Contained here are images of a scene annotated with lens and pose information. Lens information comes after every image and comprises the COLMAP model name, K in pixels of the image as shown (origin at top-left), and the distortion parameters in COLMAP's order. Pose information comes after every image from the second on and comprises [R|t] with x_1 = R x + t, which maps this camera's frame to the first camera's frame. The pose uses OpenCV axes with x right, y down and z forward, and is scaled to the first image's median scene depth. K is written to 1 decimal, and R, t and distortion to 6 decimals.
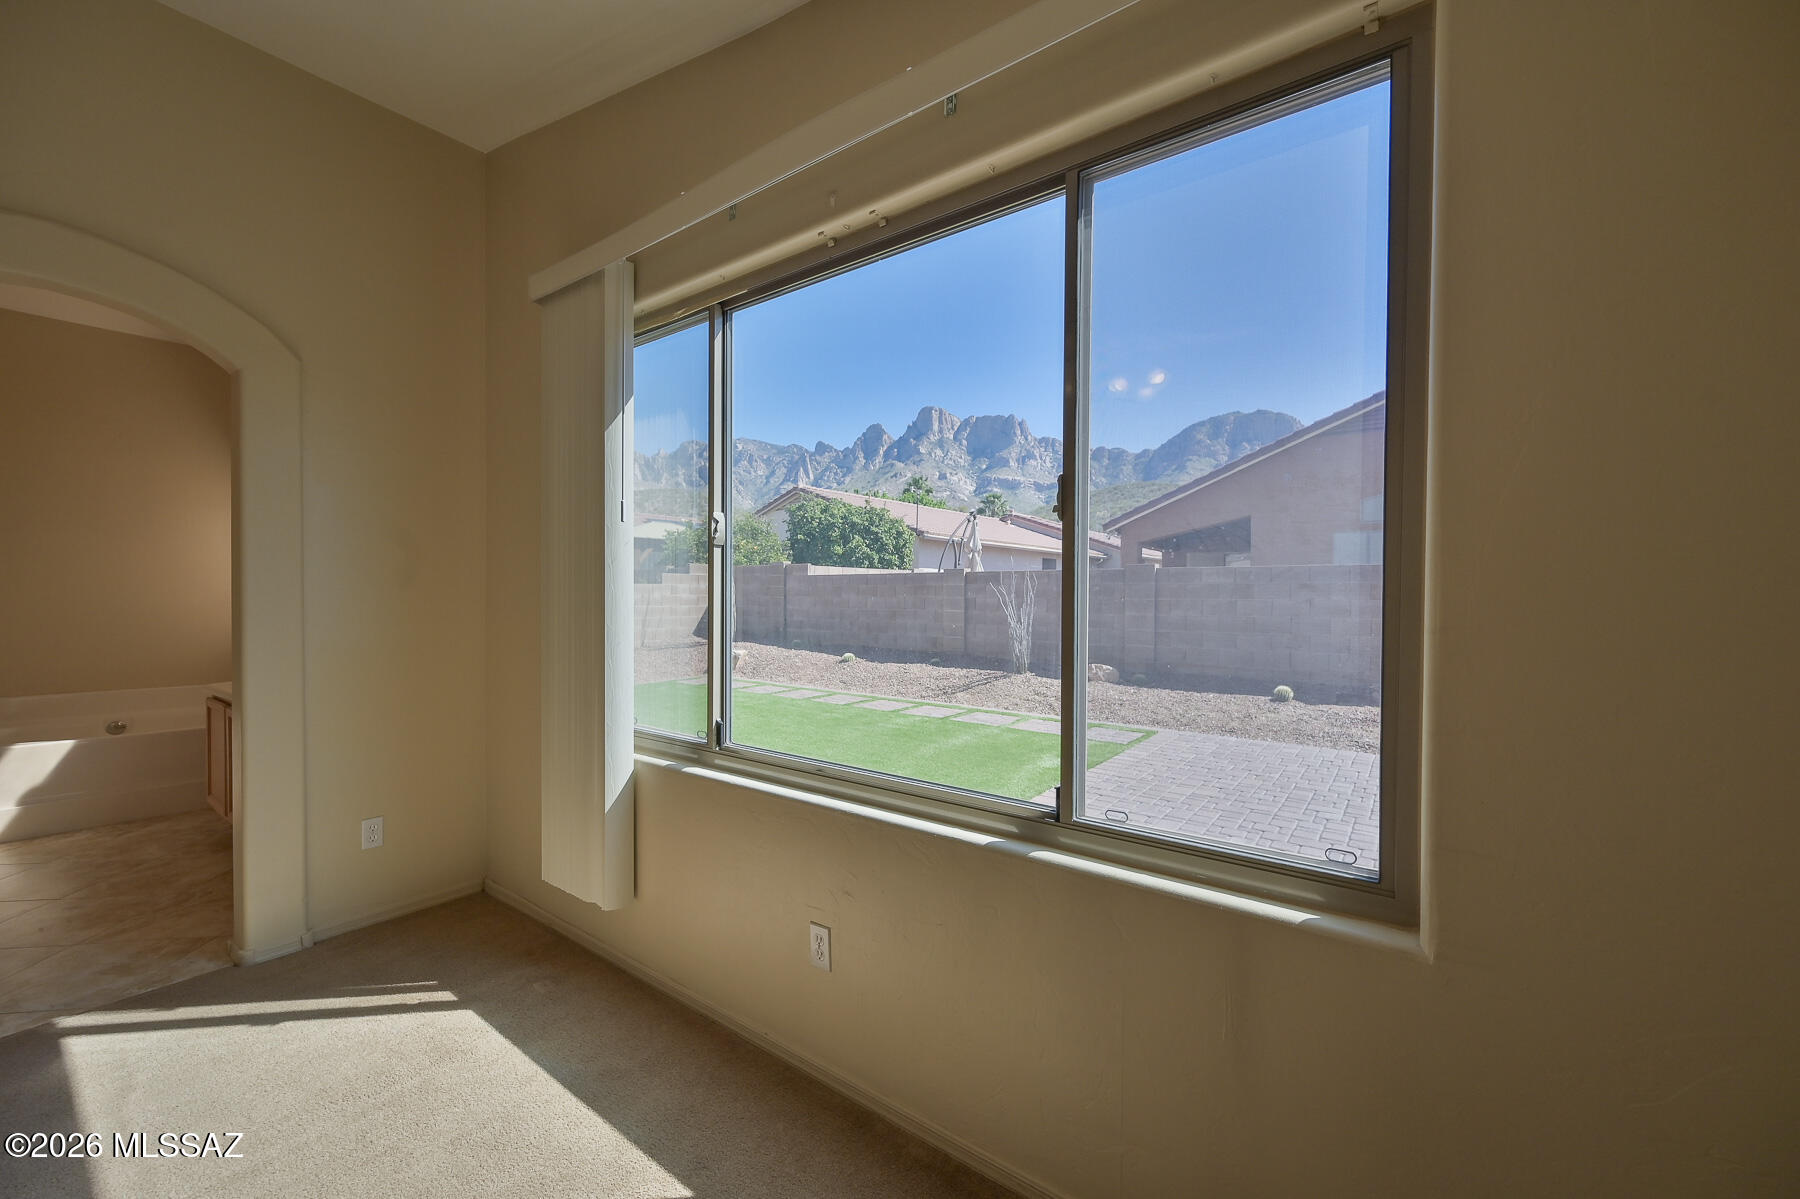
lens RADIAL K [[707.9, 0, 903.0], [0, 707.9, 603.6], [0, 0, 1]] dist [-0.000111, 0.000167]
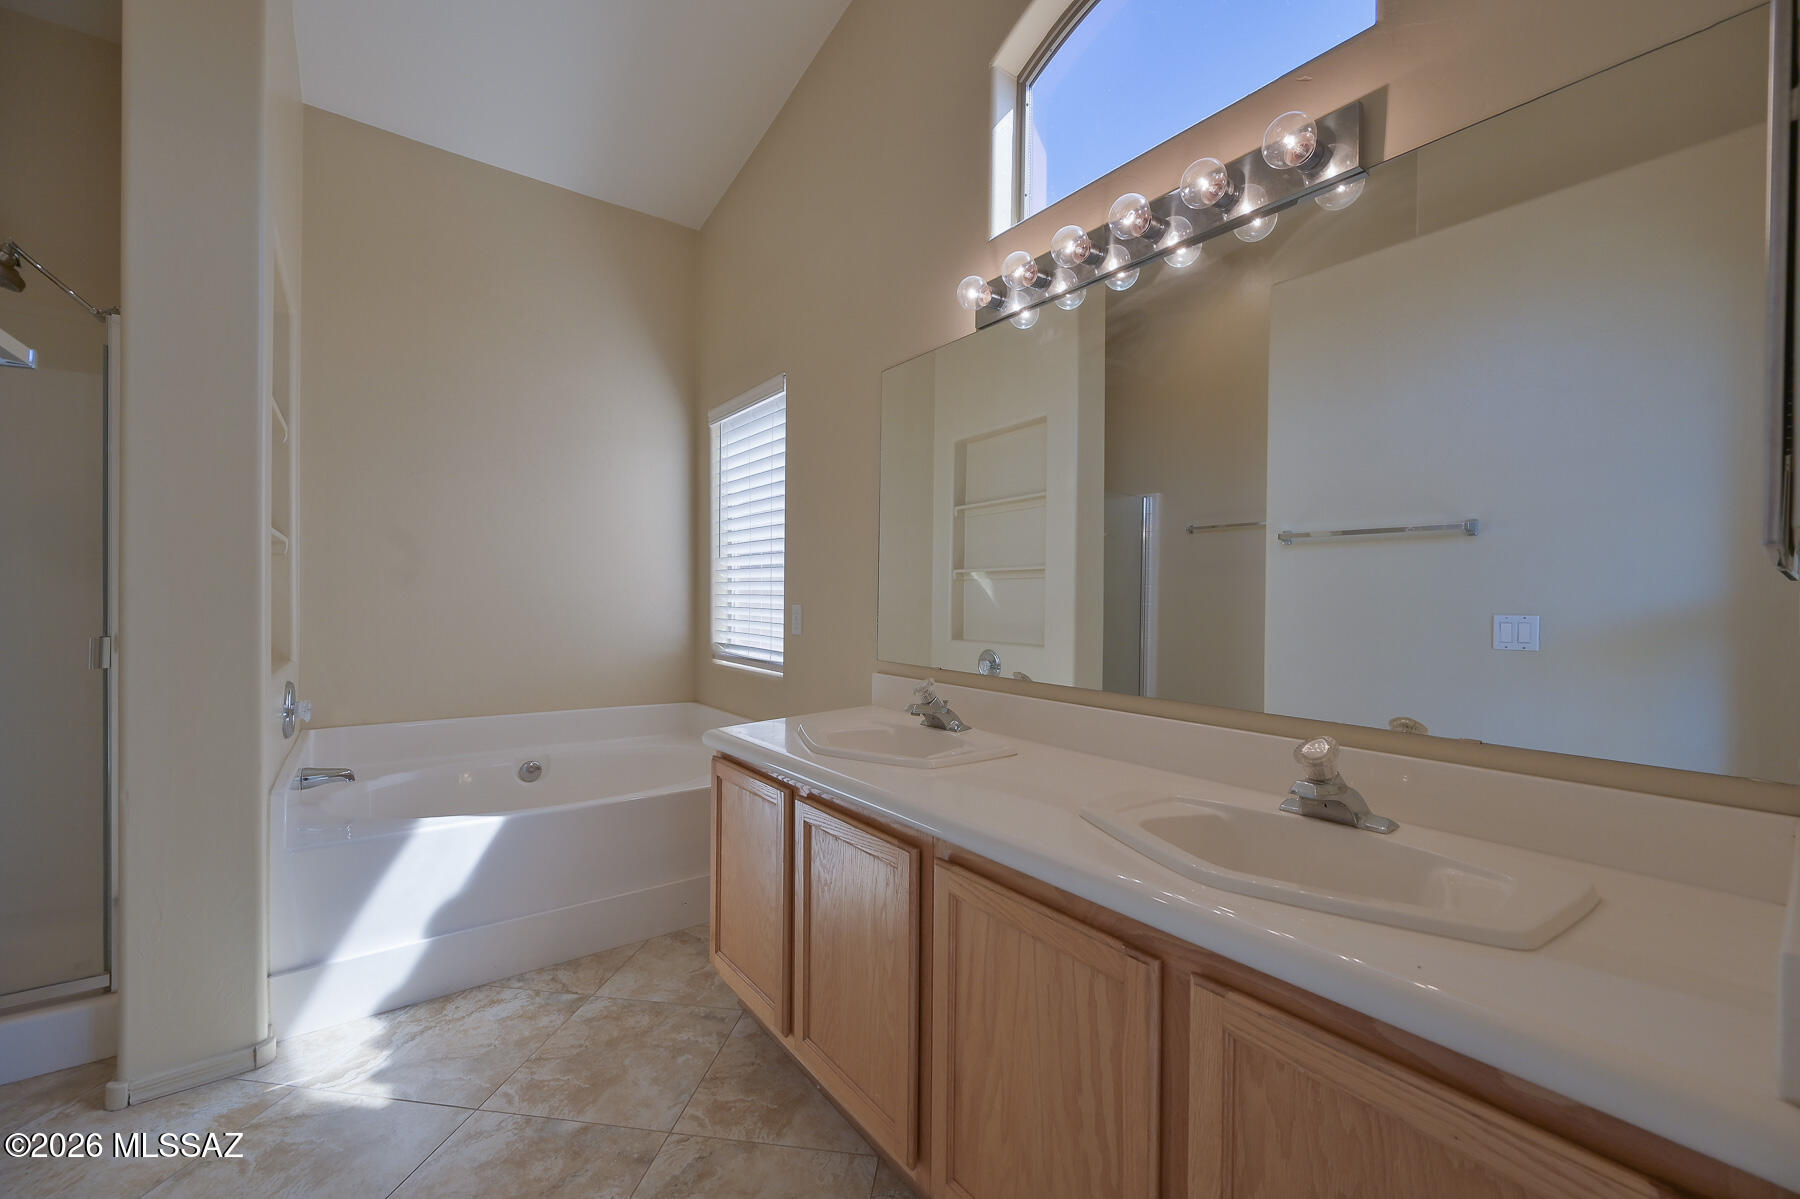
lens RADIAL K [[707.9, 0, 898.4], [0, 707.9, 600.5], [0, 0, 1]] dist [-0.000111, 0.000167]
pose [[0.960301, 0.001599, -0.278962, -0.323257], [-0.005450, 0.999900, -0.013029, 0.012186], [0.278913, 0.014032, 0.960214, 0.247813]]
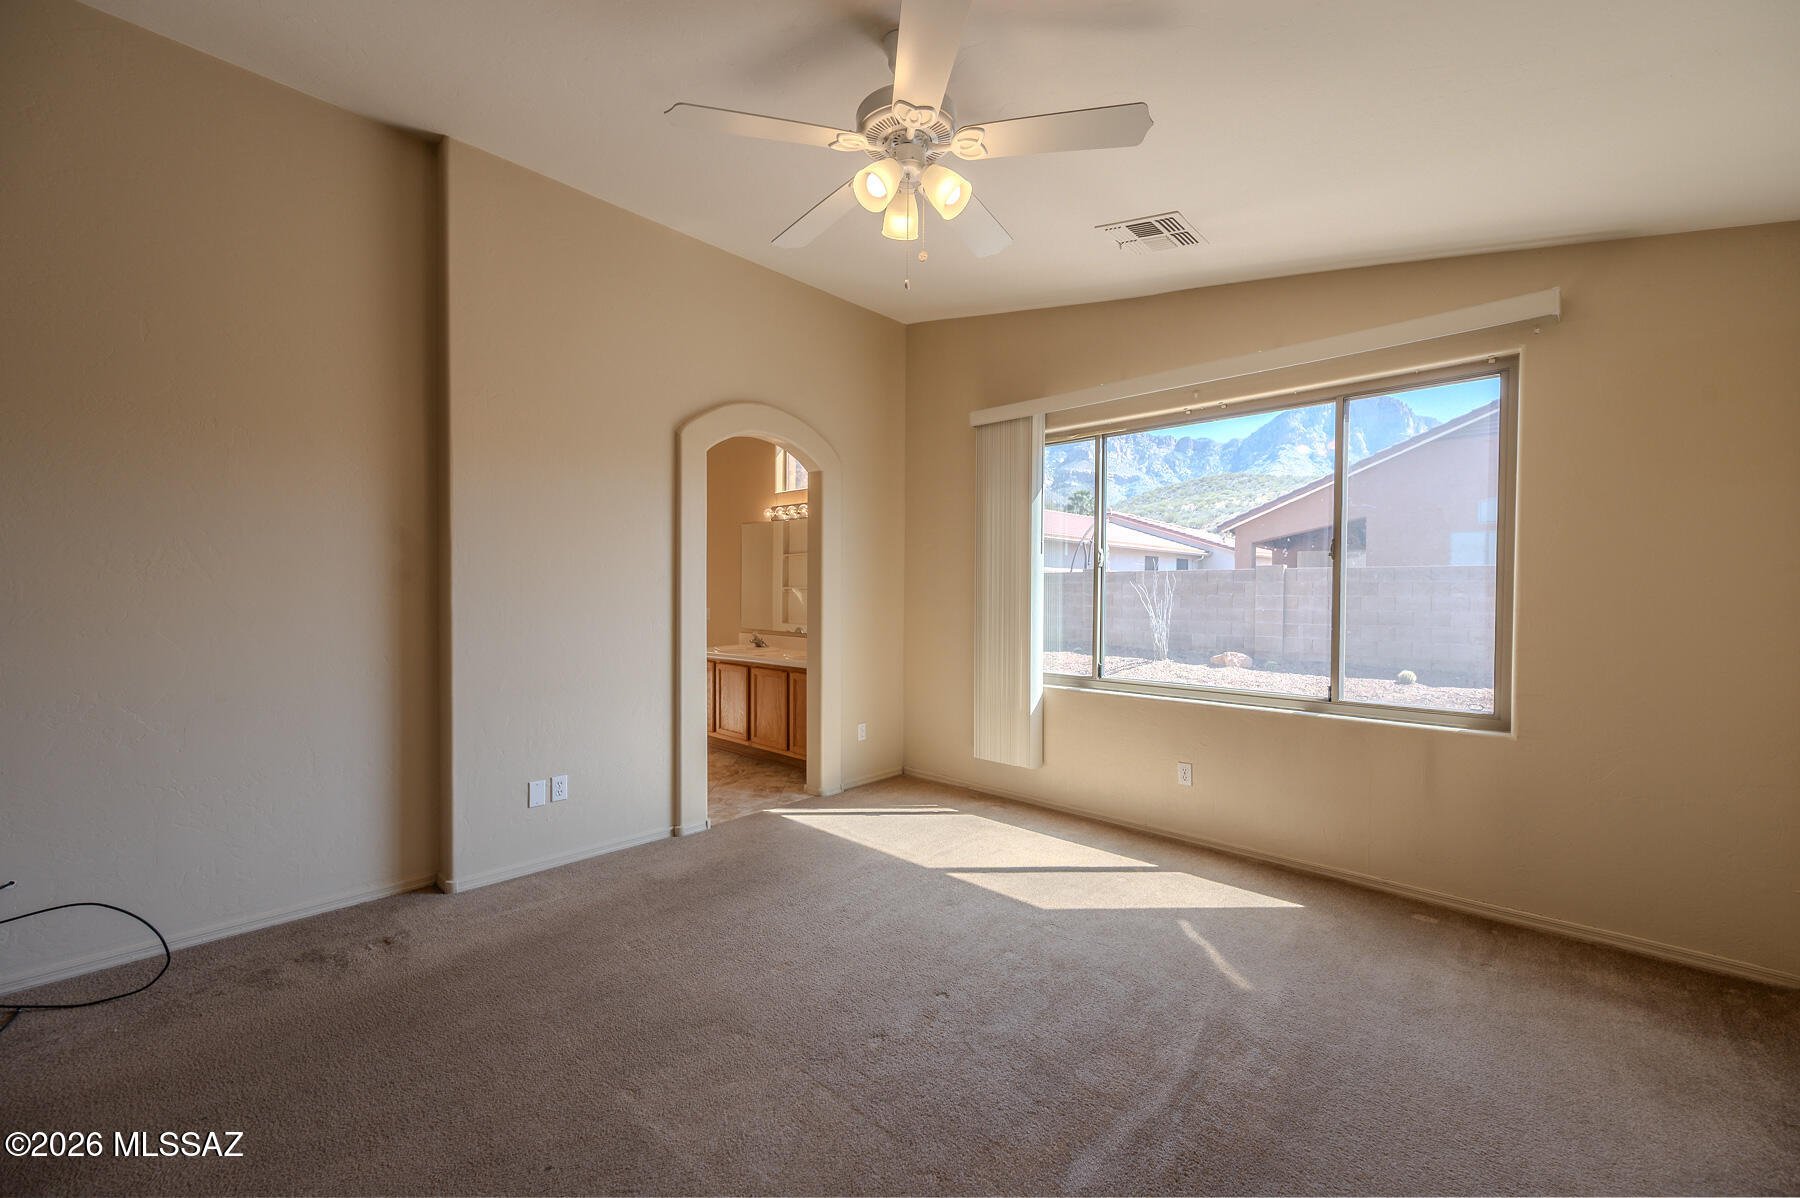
lens RADIAL K [[712.1, 0, 897.7], [0, 712.1, 606.2], [0, 0, 1]] dist [-0.001801, 0.000003]
pose [[0.994098, 0.002555, -0.108453, -0.156558], [-0.001577, 0.999957, 0.009105, 0.000351], [0.108471, -0.008881, 0.994060, -0.234604]]
